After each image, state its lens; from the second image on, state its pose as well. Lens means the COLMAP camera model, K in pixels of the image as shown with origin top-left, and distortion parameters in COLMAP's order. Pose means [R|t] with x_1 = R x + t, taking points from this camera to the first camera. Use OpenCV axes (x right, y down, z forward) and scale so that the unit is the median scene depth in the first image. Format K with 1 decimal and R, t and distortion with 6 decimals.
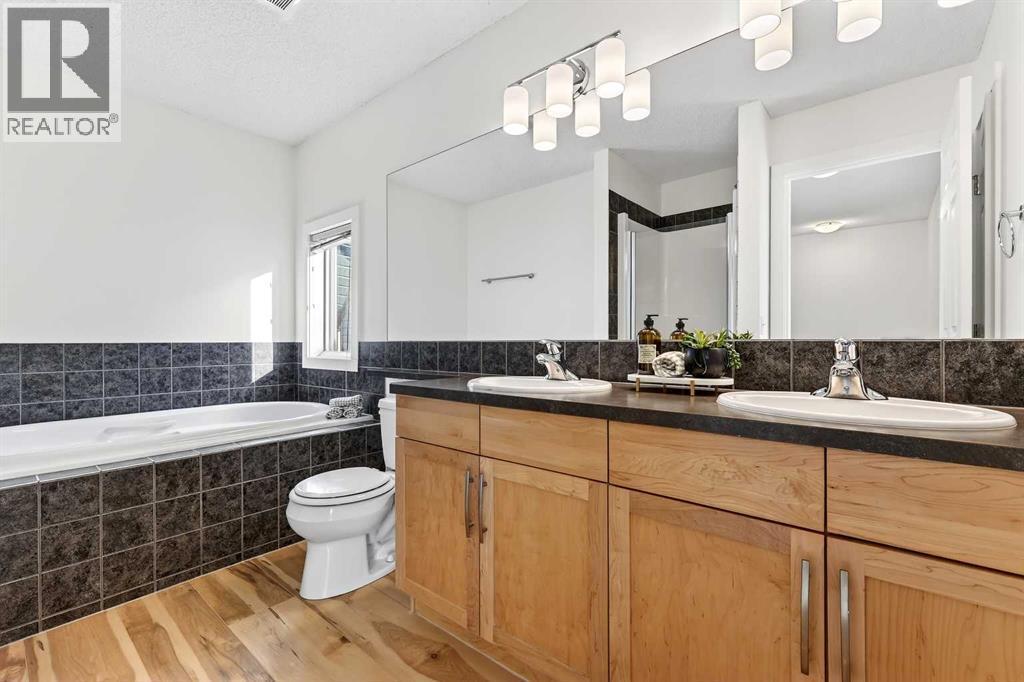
lens RADIAL K [[444.9, 0, 515.8], [0, 444.9, 336.6], [0, 0, 1]] dist [0.004604, 0.000432]
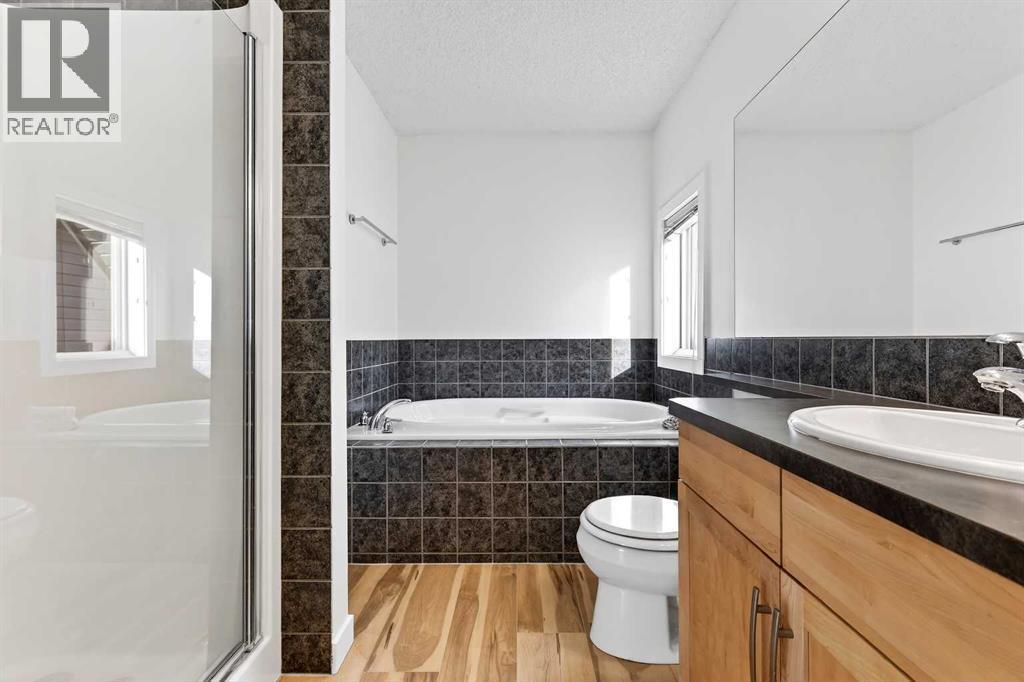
lens RADIAL K [[444.9, 0, 515.8], [0, 444.9, 336.6], [0, 0, 1]] dist [0.004604, 0.000432]
pose [[0.633919, -0.002128, -0.773397, 0.079524], [0.007692, 0.999964, 0.003553, 0.004594], [0.773361, -0.008201, 0.633912, 0.318355]]
